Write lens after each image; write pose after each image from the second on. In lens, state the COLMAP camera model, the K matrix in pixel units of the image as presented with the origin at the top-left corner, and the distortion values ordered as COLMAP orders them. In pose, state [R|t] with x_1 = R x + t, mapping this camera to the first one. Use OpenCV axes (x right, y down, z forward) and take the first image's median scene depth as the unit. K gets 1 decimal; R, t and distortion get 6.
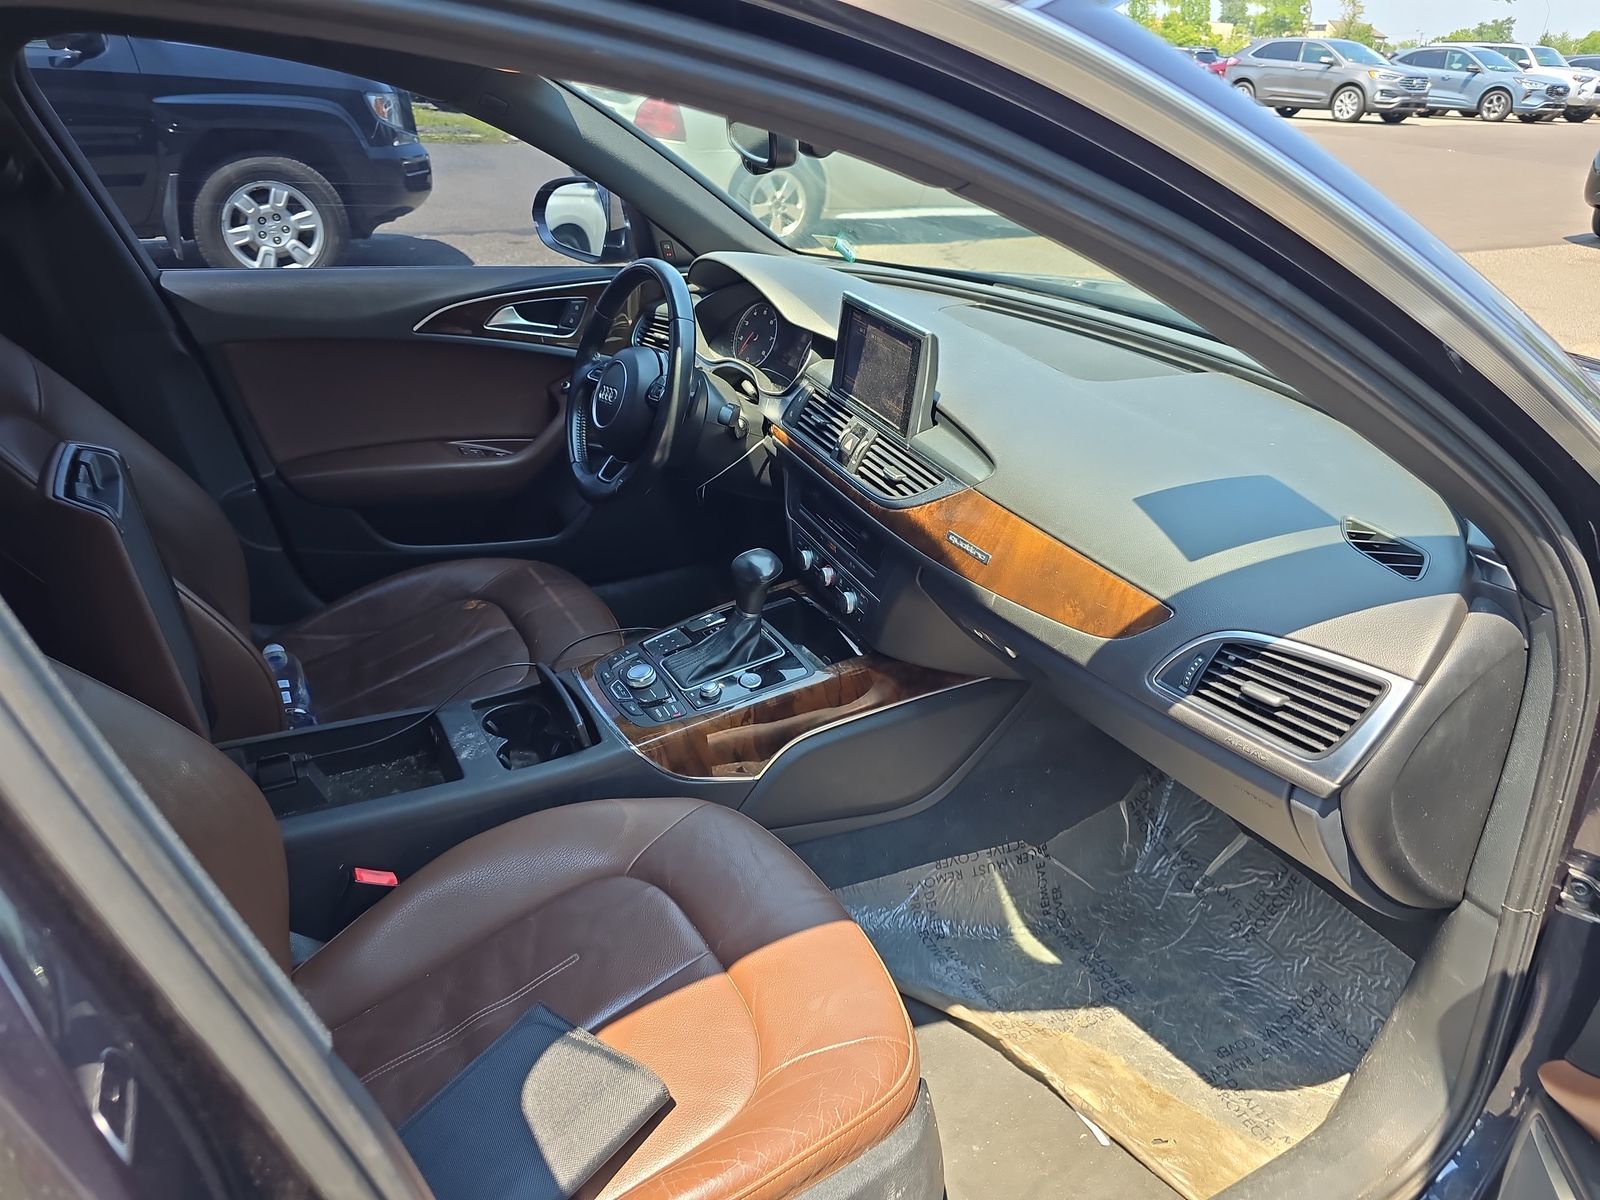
lens RADIAL K [[1093.2, 0, 799.4], [0, 1093.2, 587.0], [0, 0, 1]] dist [0.025624, -0.030212]
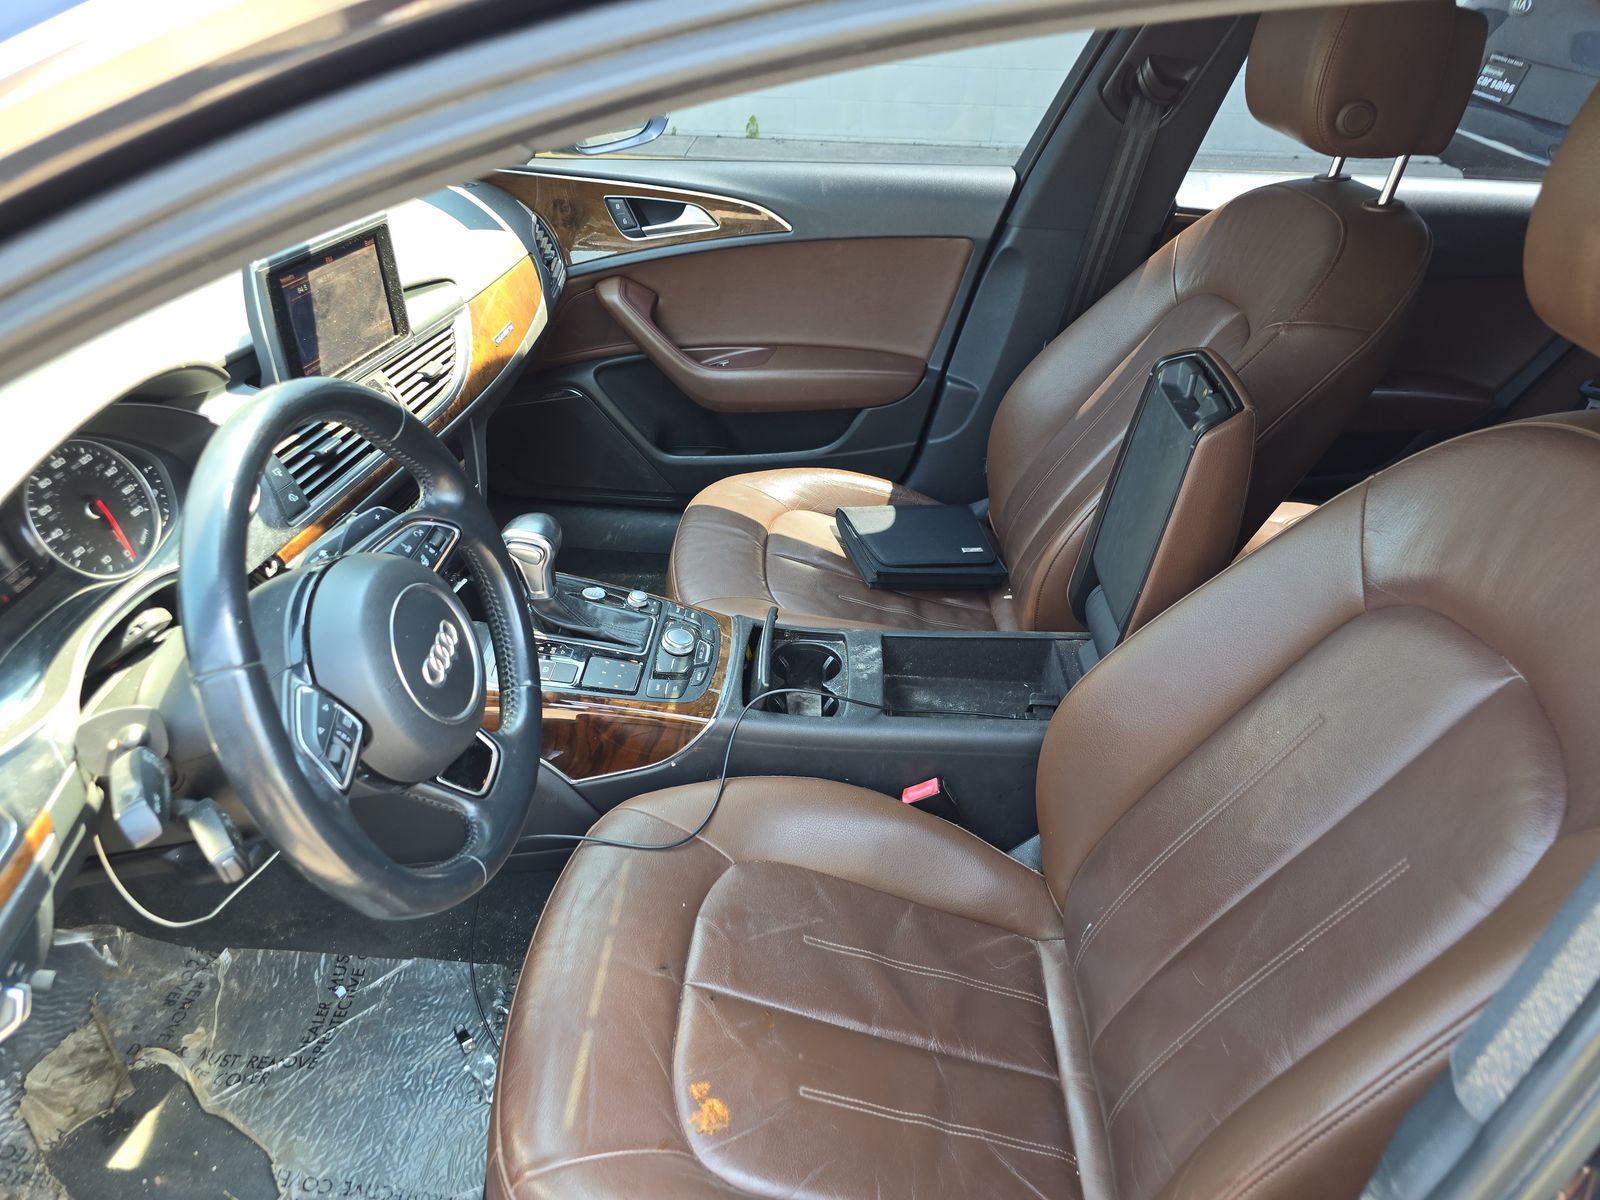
lens RADIAL K [[1093.2, 0, 803.9], [0, 1093.2, 607.3], [0, 0, 1]] dist [0.025624, -0.030212]
pose [[-0.867026, -0.299698, 0.398053, -0.629177], [0.162632, 0.584911, 0.794626, -0.681480], [-0.470974, 0.753698, -0.458392, 1.433039]]
